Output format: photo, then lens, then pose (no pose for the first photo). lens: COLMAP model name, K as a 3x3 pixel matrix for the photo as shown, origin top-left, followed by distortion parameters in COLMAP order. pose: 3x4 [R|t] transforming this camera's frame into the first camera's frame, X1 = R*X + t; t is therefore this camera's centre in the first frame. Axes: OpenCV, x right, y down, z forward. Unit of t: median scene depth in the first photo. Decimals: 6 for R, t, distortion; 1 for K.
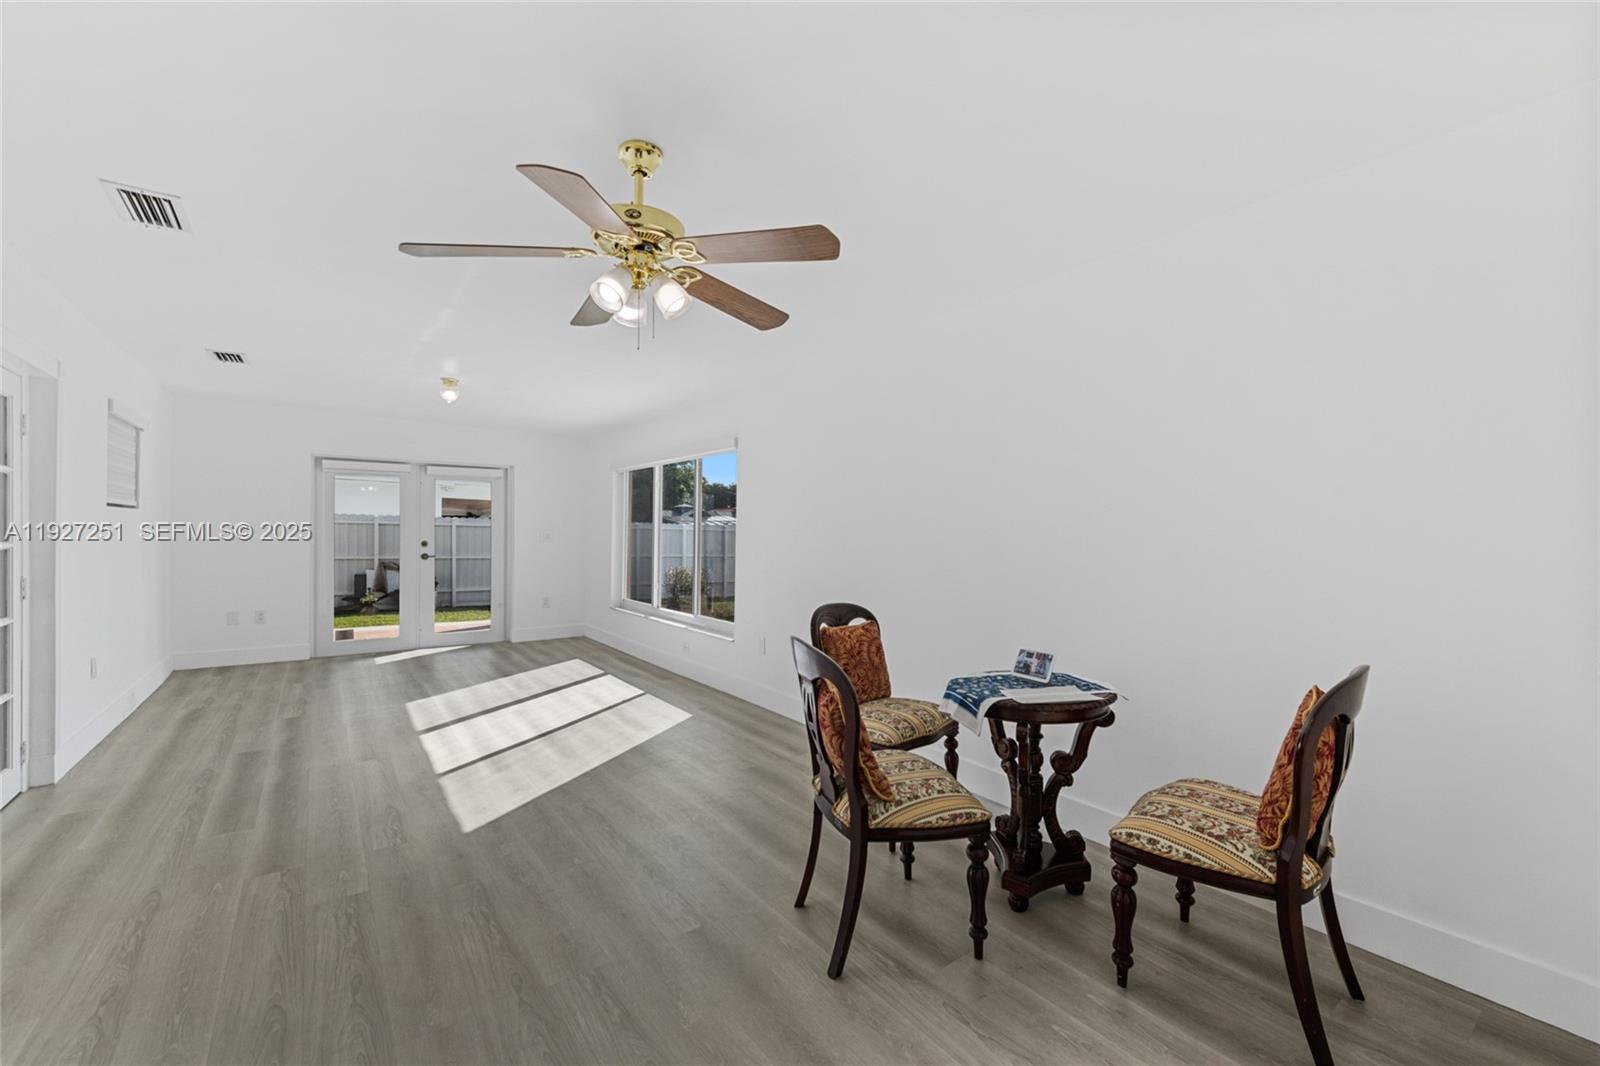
lens RADIAL K [[664.4, 0, 799.6], [0, 664.4, 536.2], [0, 0, 1]] dist [-0.003594, -0.000626]
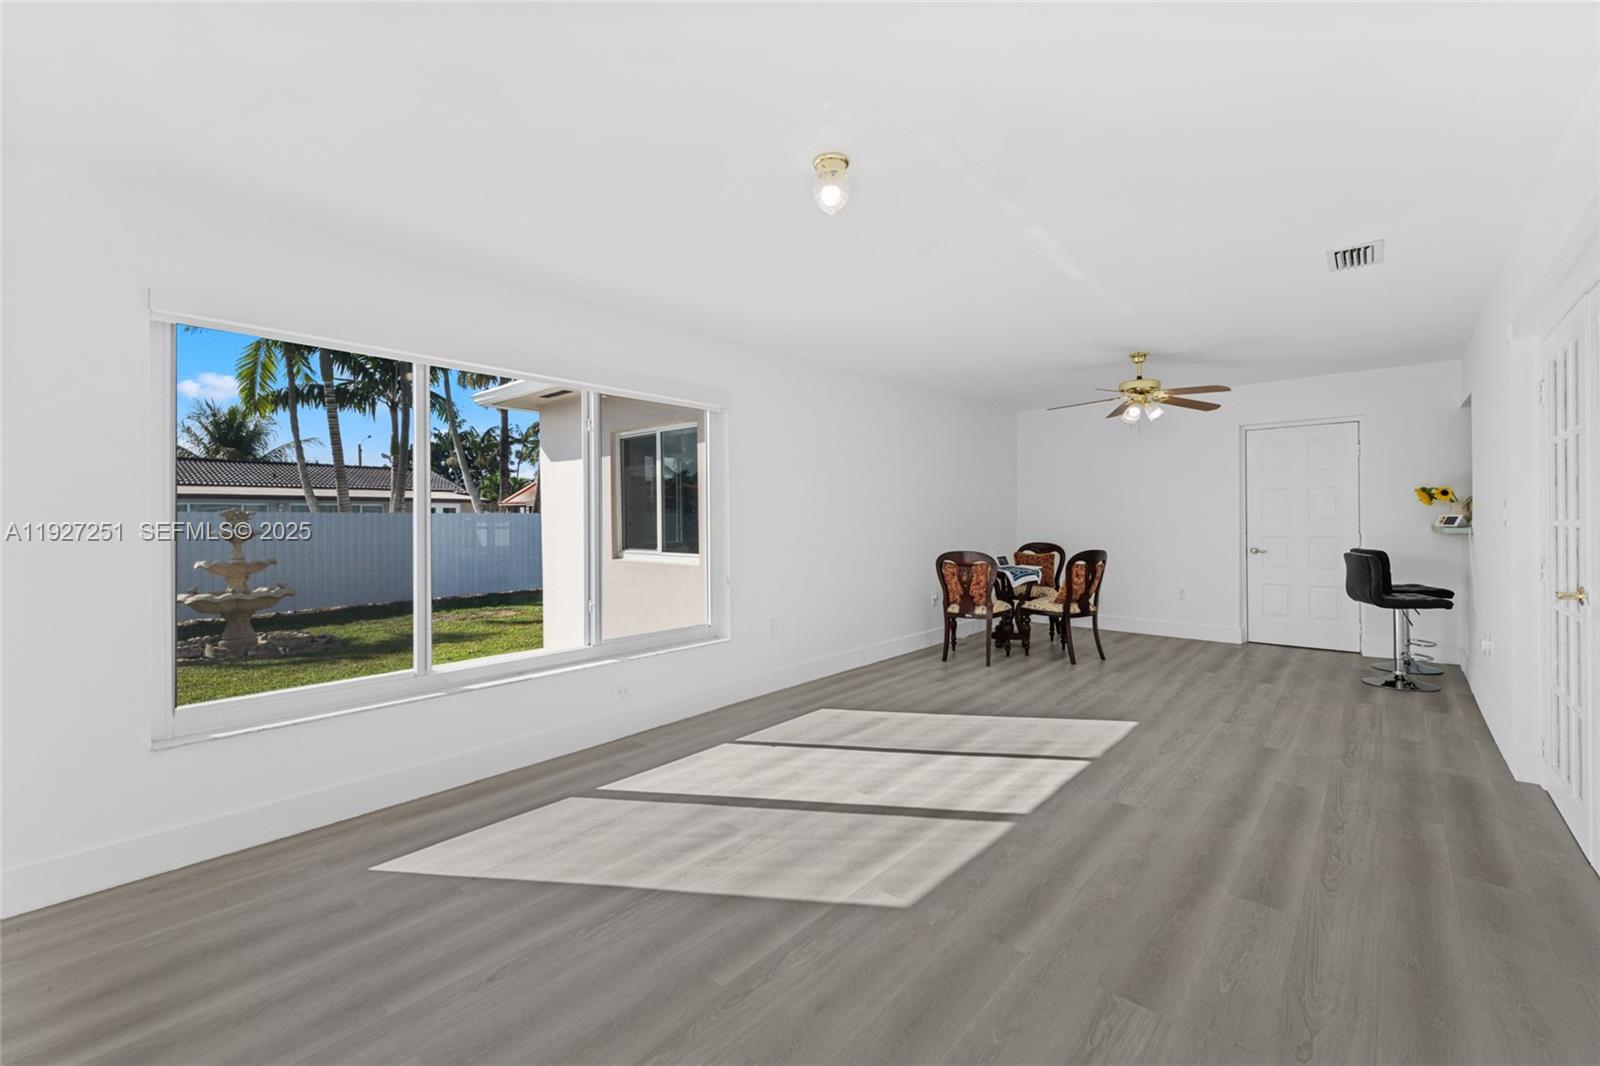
lens RADIAL K [[664.4, 0, 799.3], [0, 664.4, 518.7], [0, 0, 1]] dist [-0.003594, -0.000626]
pose [[-0.213392, -0.008767, 0.976927, -1.324269], [0.012441, 0.999854, 0.011690, -0.007880], [-0.976887, 0.014649, -0.213252, 1.536058]]
